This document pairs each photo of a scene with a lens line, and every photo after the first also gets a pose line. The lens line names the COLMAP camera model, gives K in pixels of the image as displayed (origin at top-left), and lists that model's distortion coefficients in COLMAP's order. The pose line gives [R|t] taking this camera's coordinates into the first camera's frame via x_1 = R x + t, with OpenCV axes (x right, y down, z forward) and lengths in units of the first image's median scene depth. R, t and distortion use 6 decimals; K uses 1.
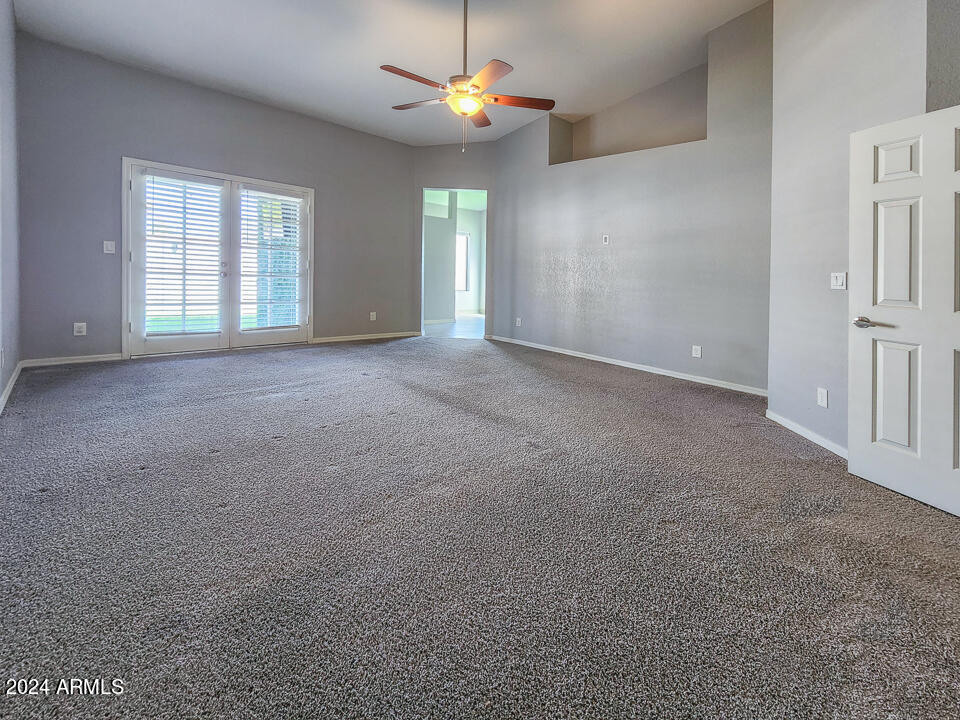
lens RADIAL K [[431.0, 0, 480.0], [0, 431.0, 360.0], [0, 0, 1]] dist [-0.000337, -0.000017]
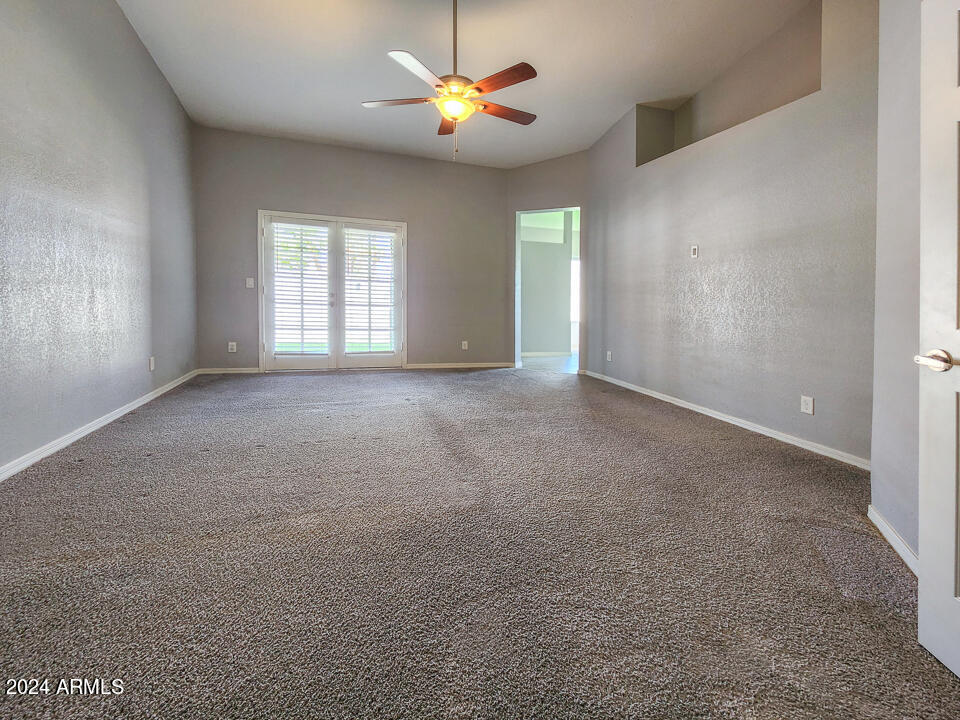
lens RADIAL K [[431.6, 0, 479.8], [0, 431.6, 392.4], [0, 0, 1]] dist [-0.000539, -0.000032]
pose [[0.902643, 0.073859, -0.424005, 0.269390], [-0.076440, 0.997014, 0.010945, -0.006336], [0.423547, 0.022531, 0.905594, 0.130618]]
